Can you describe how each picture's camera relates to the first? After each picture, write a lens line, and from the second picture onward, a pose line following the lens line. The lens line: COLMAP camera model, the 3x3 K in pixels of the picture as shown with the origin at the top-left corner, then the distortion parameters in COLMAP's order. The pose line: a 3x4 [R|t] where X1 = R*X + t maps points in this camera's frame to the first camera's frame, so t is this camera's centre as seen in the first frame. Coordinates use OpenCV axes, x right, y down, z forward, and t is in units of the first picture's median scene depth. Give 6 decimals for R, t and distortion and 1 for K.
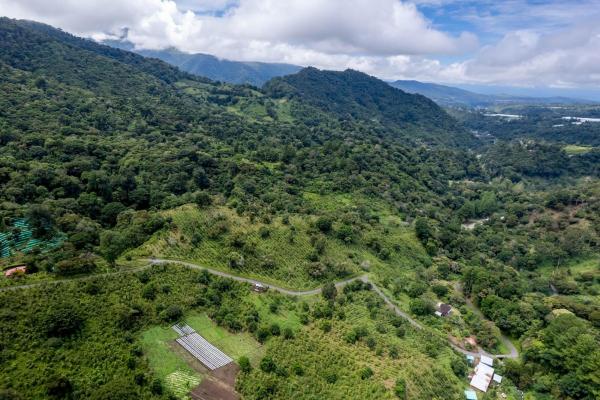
lens RADIAL K [[385.5, 0, 300.7], [0, 385.5, 203.1], [0, 0, 1]] dist [-0.079824, 0.072722]
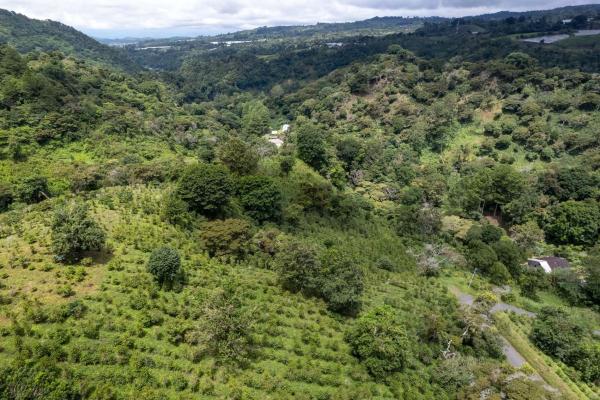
lens RADIAL K [[385.5, 0, 298.9], [0, 385.5, 201.3], [0, 0, 1]] dist [-0.079824, 0.072722]
pose [[0.631420, -0.349576, 0.692174, -0.050825], [0.266967, 0.936051, 0.229209, 0.009691], [-0.728036, 0.040061, 0.684367, 0.467899]]
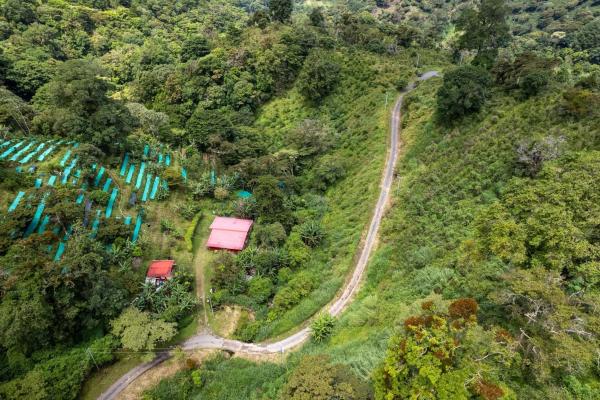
lens RADIAL K [[385.5, 0, 300.0], [0, 385.5, 201.4], [0, 0, 1]] dist [-0.079824, 0.072722]
pose [[0.607865, -0.473322, 0.637547, -0.426911], [0.277031, 0.878881, 0.388358, 0.018465], [-0.744146, -0.059449, 0.665366, 0.334372]]
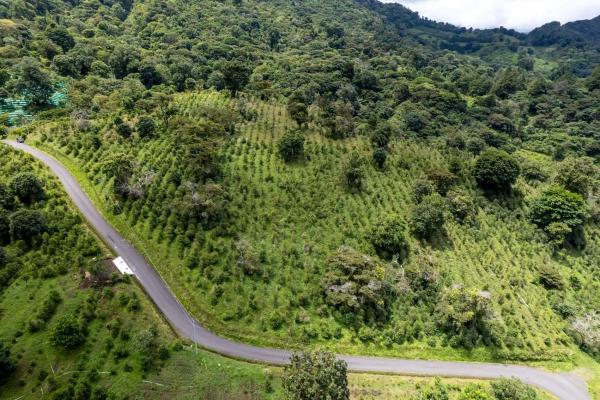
lens RADIAL K [[385.5, 0, 298.7], [0, 385.5, 202.0], [0, 0, 1]] dist [-0.079824, 0.072722]
pose [[0.797435, 0.212071, -0.564910, 0.073200], [-0.188736, 0.976891, 0.100310, 0.048578], [0.573128, 0.026628, 0.819033, 0.368924]]
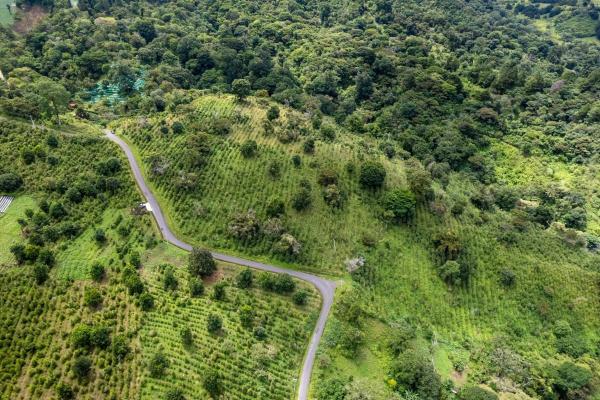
lens RADIAL K [[385.5, 0, 299.2], [0, 385.5, 201.5], [0, 0, 1]] dist [-0.079824, 0.072722]
pose [[0.648525, 0.372138, -0.664024, 0.234483], [-0.251614, 0.928114, 0.274400, -0.023433], [0.718405, -0.010877, 0.695540, 0.316679]]
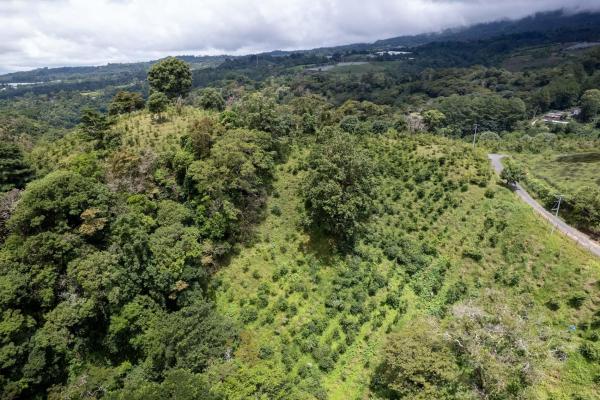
lens RADIAL K [[385.5, 0, 299.6], [0, 385.5, 199.5], [0, 0, 1]] dist [-0.079824, 0.072722]
pose [[0.166319, -0.356702, 0.919294, -0.329203], [0.331757, 0.898172, 0.288485, 0.013054], [-0.928588, 0.257002, 0.267721, 0.481829]]
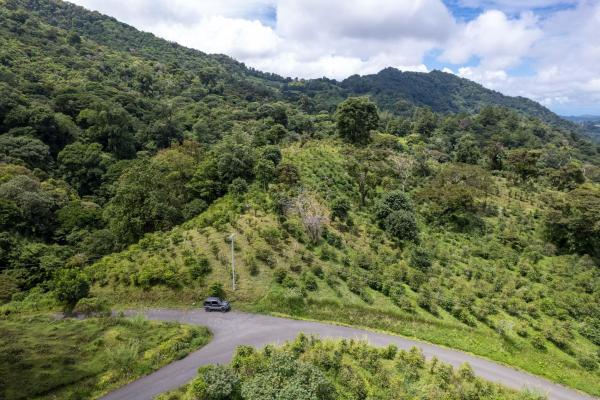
lens RADIAL K [[385.5, 0, 298.4], [0, 385.5, 204.5], [0, 0, 1]] dist [-0.079824, 0.072722]
pose [[0.989509, 0.016684, -0.143505, -0.148790], [-0.026614, 0.997360, -0.067557, 0.051185], [0.141999, 0.070668, 0.987341, 0.381231]]
